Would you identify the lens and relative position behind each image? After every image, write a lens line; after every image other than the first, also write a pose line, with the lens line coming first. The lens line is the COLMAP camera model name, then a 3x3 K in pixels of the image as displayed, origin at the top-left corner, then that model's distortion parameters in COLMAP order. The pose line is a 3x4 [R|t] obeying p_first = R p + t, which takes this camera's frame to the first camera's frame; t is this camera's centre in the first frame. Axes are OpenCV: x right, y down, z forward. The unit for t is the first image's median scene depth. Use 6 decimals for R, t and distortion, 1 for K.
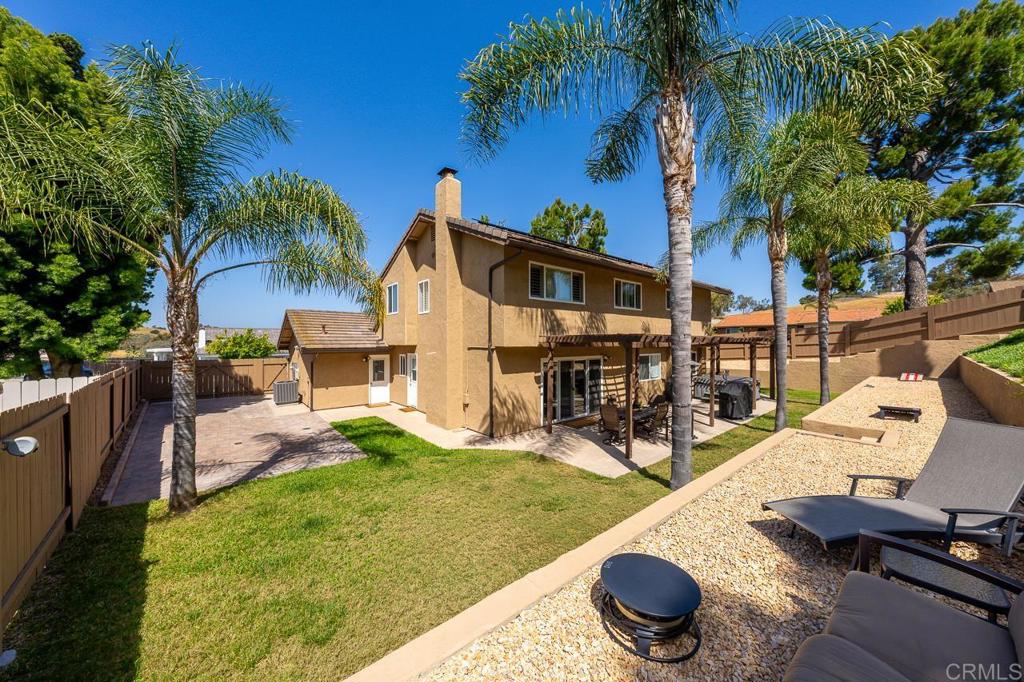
lens RADIAL K [[353.9, 0, 512.0], [0, 353.9, 341.0], [0, 0, 1]] dist [0.000329, -0.000081]
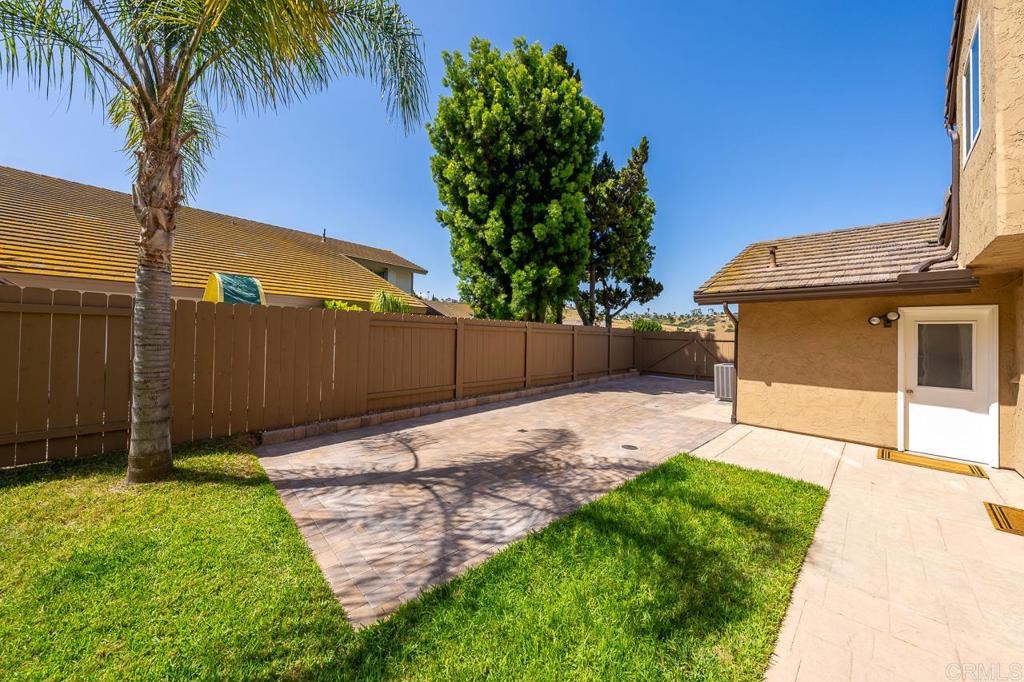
lens RADIAL K [[349.9, 0, 508.6], [0, 349.9, 330.5], [0, 0, 1]] dist [-0.007189, 0.000003]
pose [[0.064953, -0.004534, -0.997878, -0.135281], [-0.018359, 0.999815, -0.005738, 0.107575], [0.997719, 0.018692, 0.064857, 0.910355]]
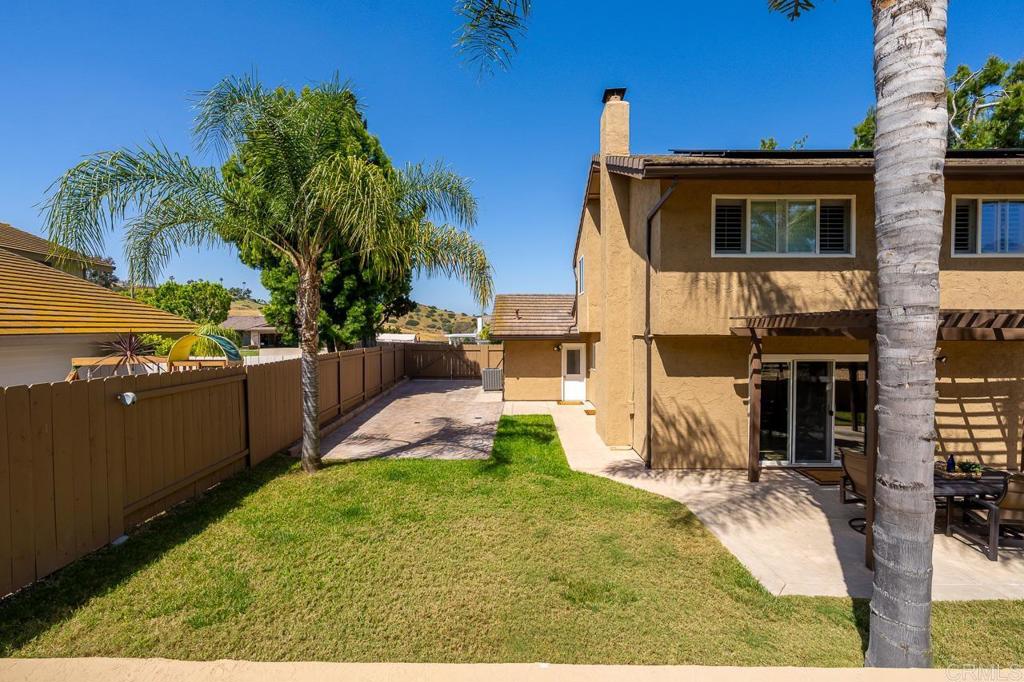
lens RADIAL K [[428.4, 0, 512.0], [0, 428.4, 341.0], [0, 0, 1]] dist [-0.000602, -0.000505]
pose [[0.758312, 0.019419, -0.651603, 0.276044], [0.000362, 0.999544, 0.030209, 0.003103], [0.651892, -0.023144, 0.757959, 0.207481]]
